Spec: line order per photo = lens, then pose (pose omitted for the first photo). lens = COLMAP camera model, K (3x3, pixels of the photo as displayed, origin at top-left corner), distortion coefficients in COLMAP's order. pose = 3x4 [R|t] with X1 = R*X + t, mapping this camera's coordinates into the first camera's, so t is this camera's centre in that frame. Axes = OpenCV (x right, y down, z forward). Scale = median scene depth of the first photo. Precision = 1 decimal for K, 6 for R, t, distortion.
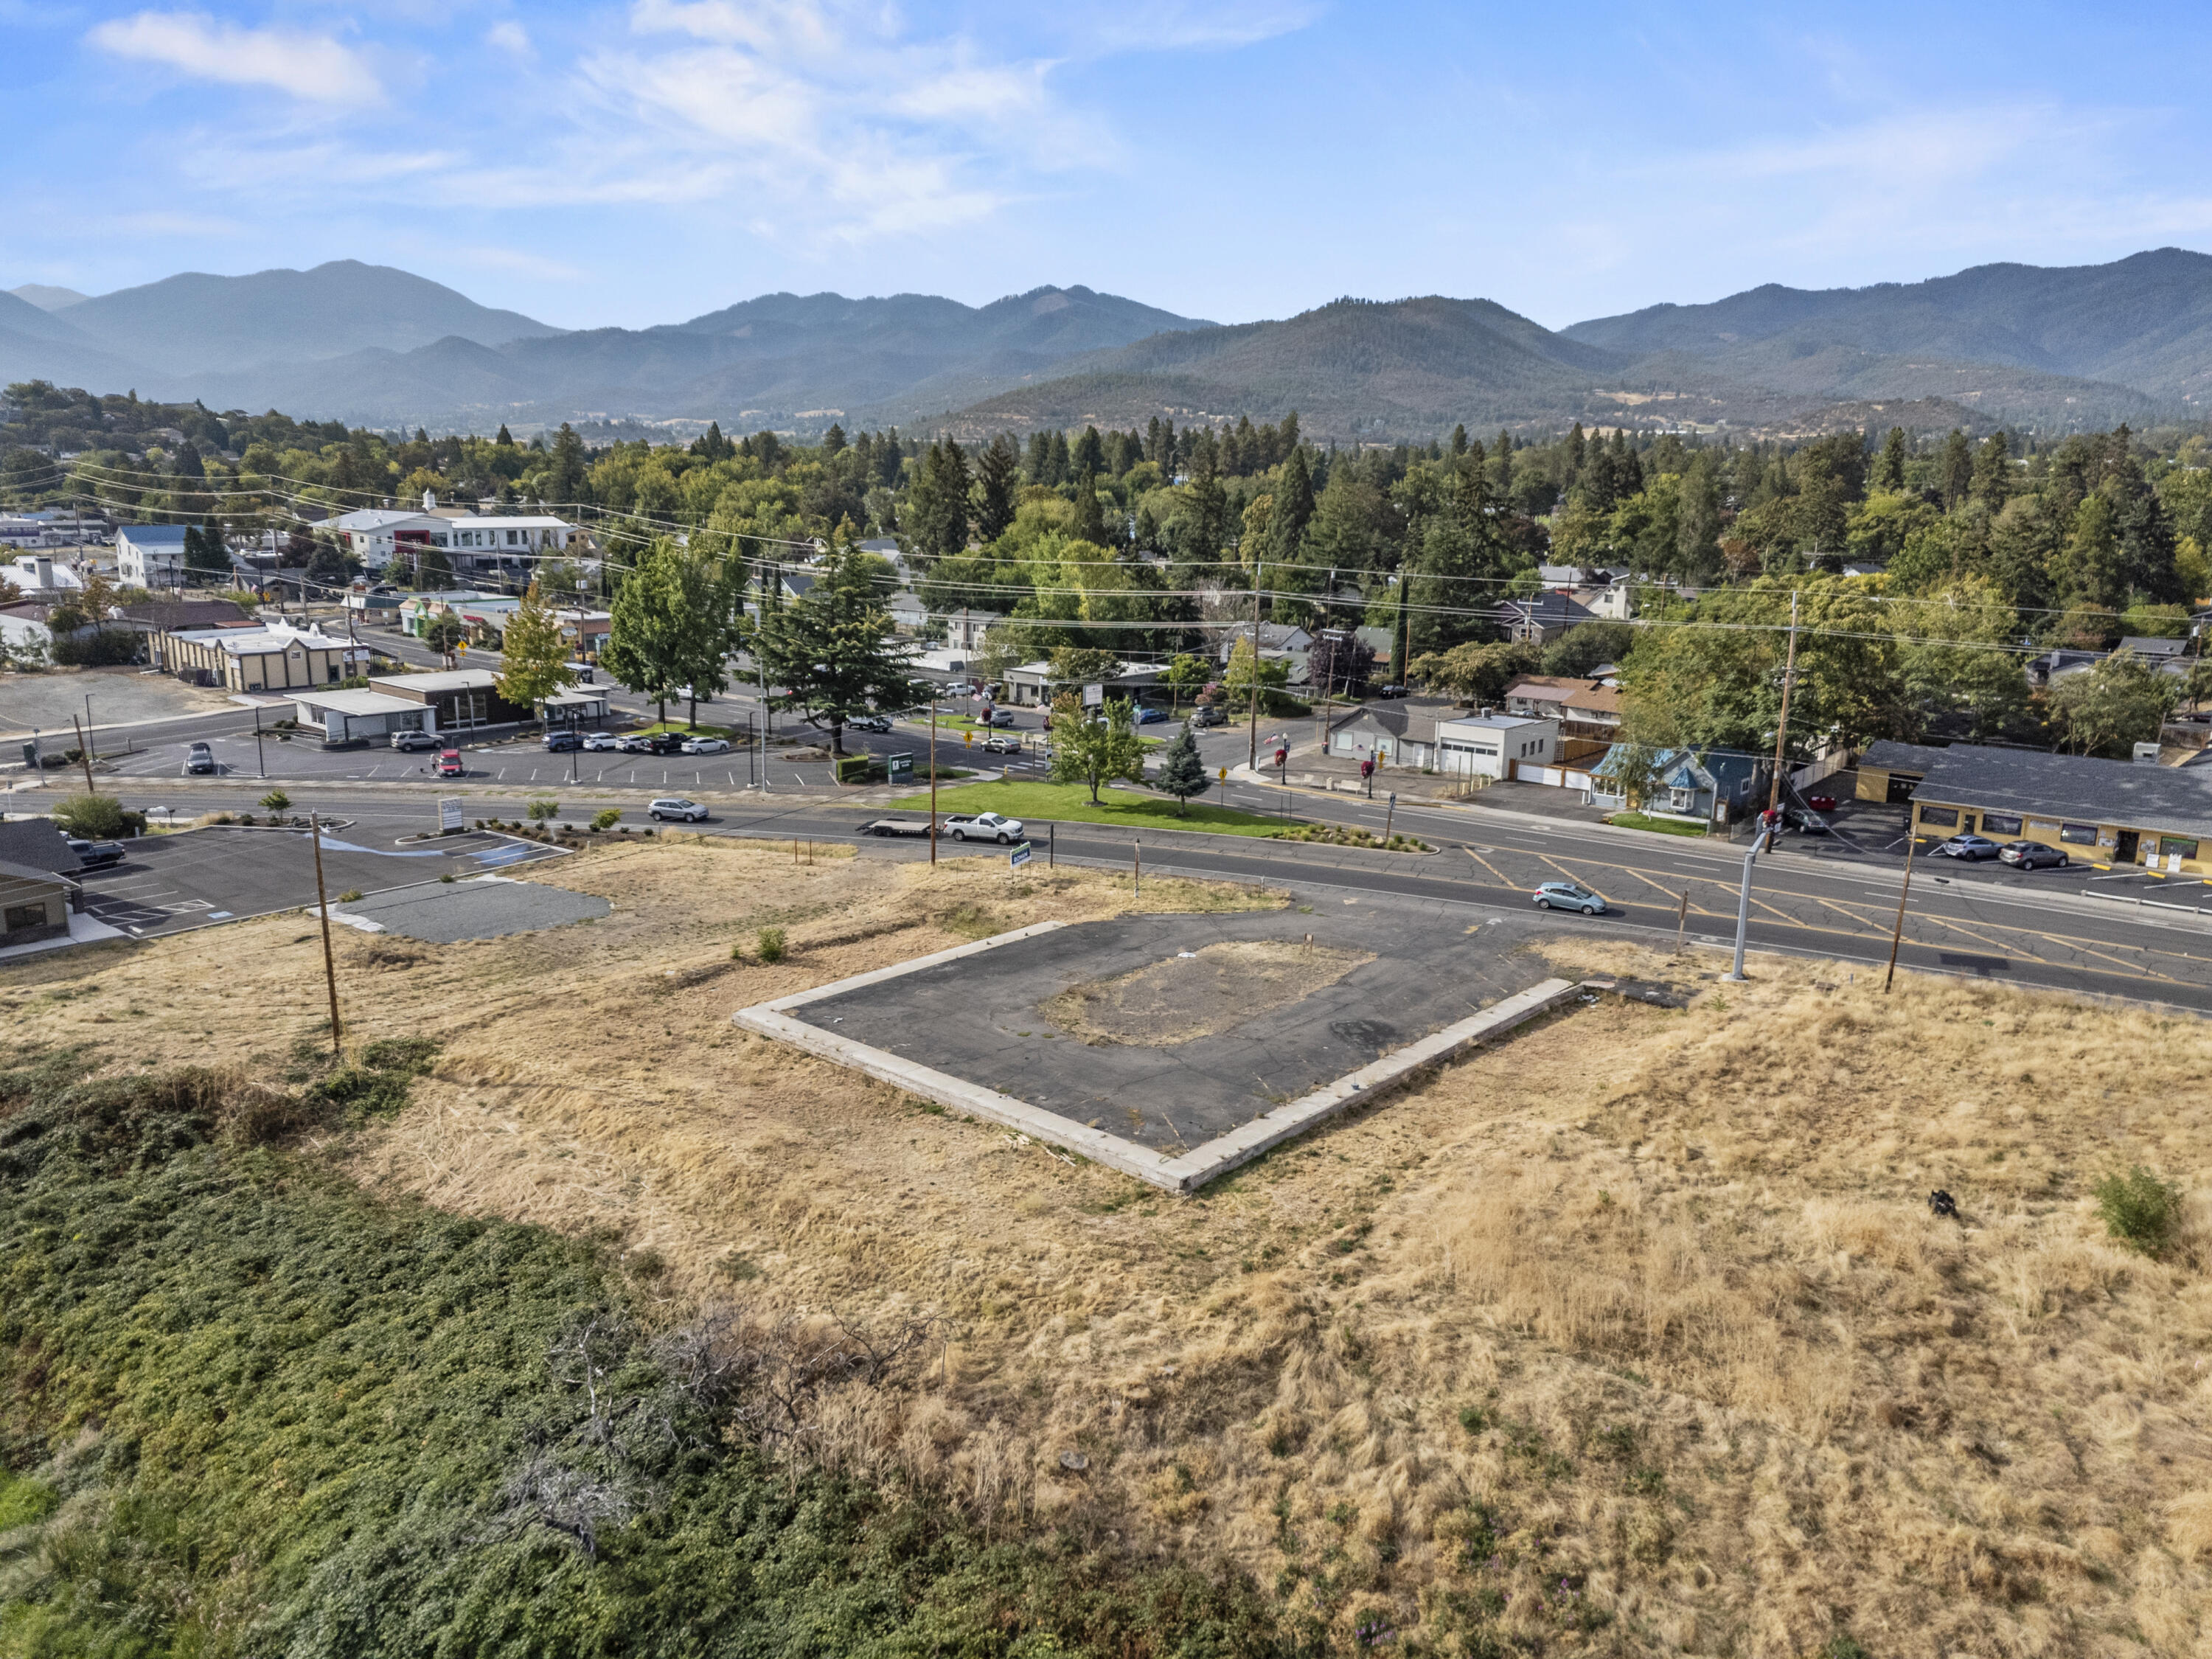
lens RADIAL K [[1615.0, 0, 1113.5], [0, 1615.0, 837.5], [0, 0, 1]] dist [0.051948, -0.036994]
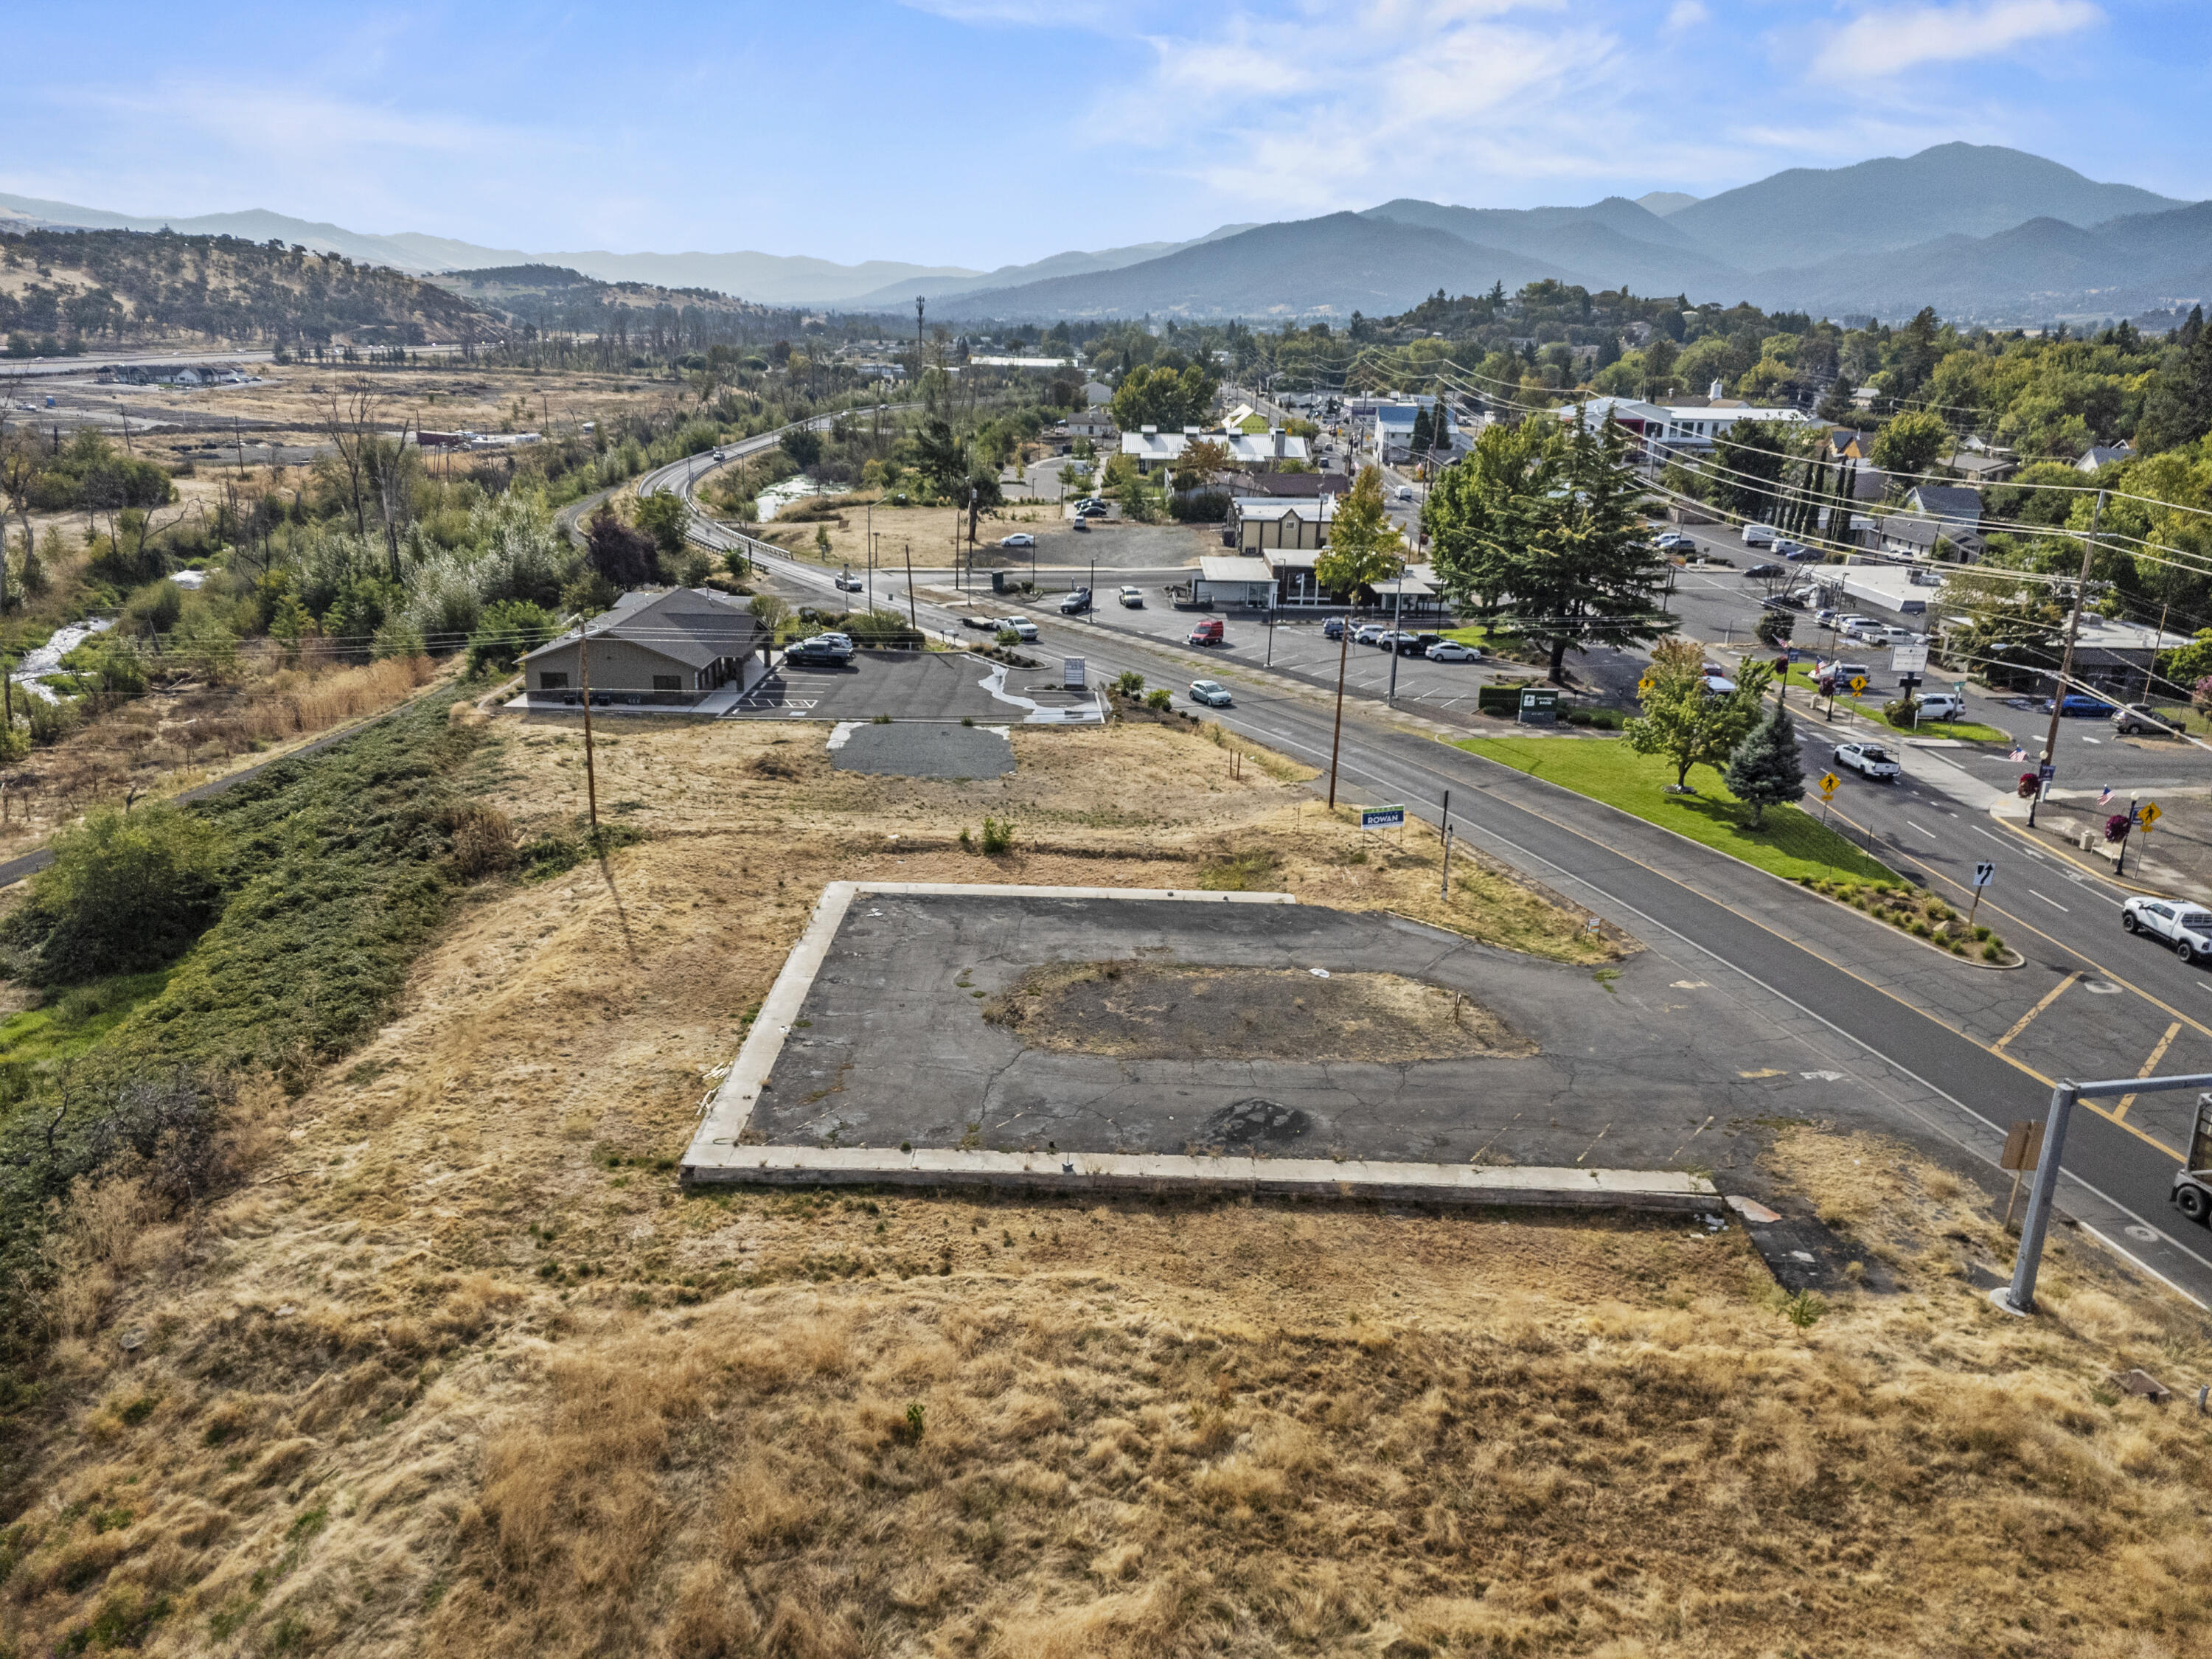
lens RADIAL K [[1615.0, 0, 1117.7], [0, 1615.0, 818.5], [0, 0, 1]] dist [0.051948, -0.036994]
pose [[0.648022, 0.219378, -0.729343, 0.318193], [-0.182563, 0.974442, 0.130894, -0.049889], [0.739417, 0.048329, 0.671510, 0.238097]]
